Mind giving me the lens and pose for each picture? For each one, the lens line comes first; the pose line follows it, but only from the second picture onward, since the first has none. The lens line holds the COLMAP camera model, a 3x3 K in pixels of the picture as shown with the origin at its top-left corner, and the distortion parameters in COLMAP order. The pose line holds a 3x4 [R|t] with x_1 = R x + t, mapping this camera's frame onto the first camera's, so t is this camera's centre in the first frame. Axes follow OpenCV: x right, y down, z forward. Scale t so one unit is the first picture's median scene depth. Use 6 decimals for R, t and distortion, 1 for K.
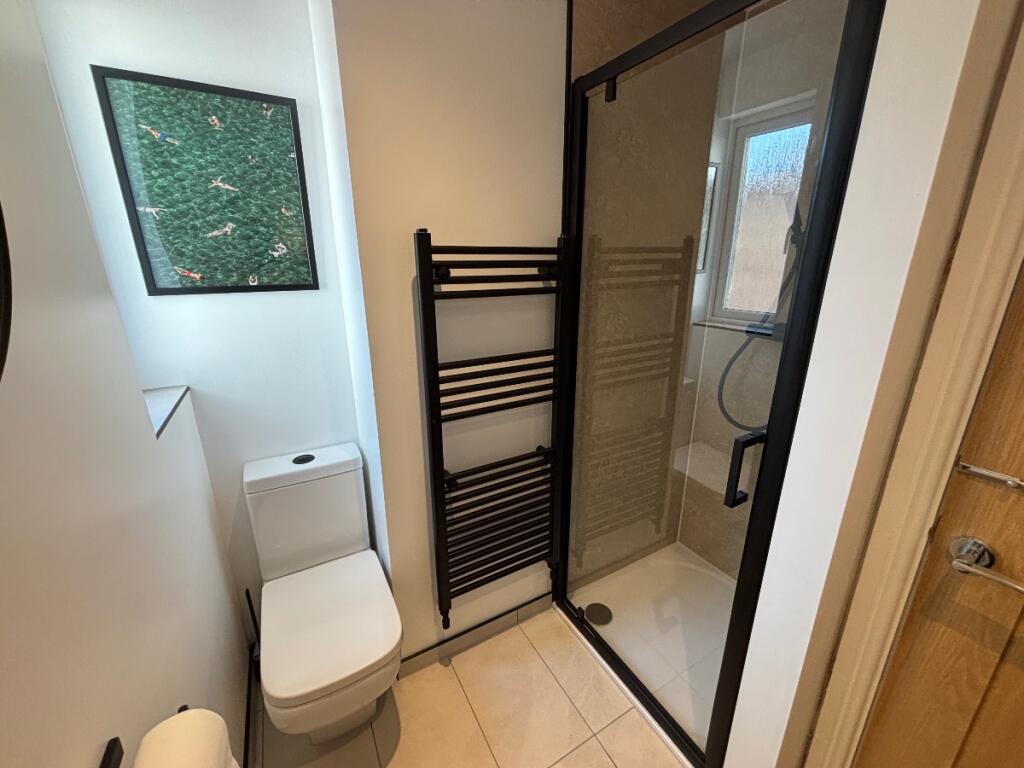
lens RADIAL K [[415.7, 0, 516.4], [0, 415.7, 385.7], [0, 0, 1]] dist [-0.000678, -0.000286]
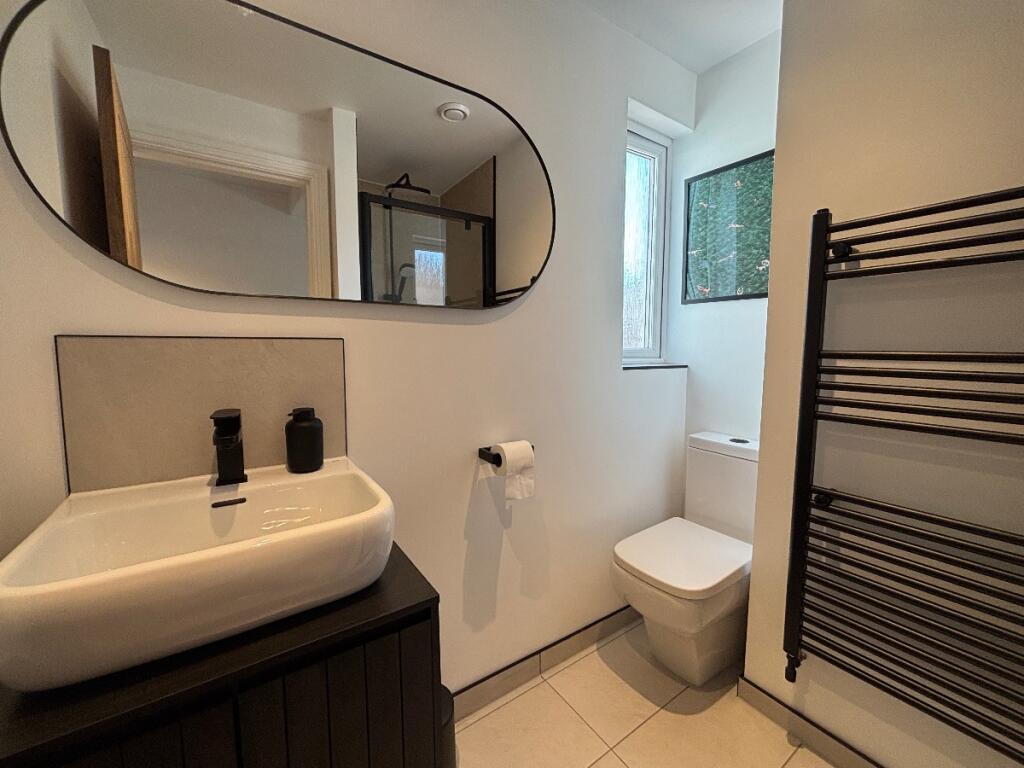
lens RADIAL K [[415.7, 0, 518.3], [0, 415.7, 382.6], [0, 0, 1]] dist [-0.000678, -0.000286]
pose [[0.076749, 0.090902, -0.992898, 0.675251], [-0.290173, 0.954766, 0.064981, 0.147699], [0.953892, 0.283125, 0.099655, 0.294490]]
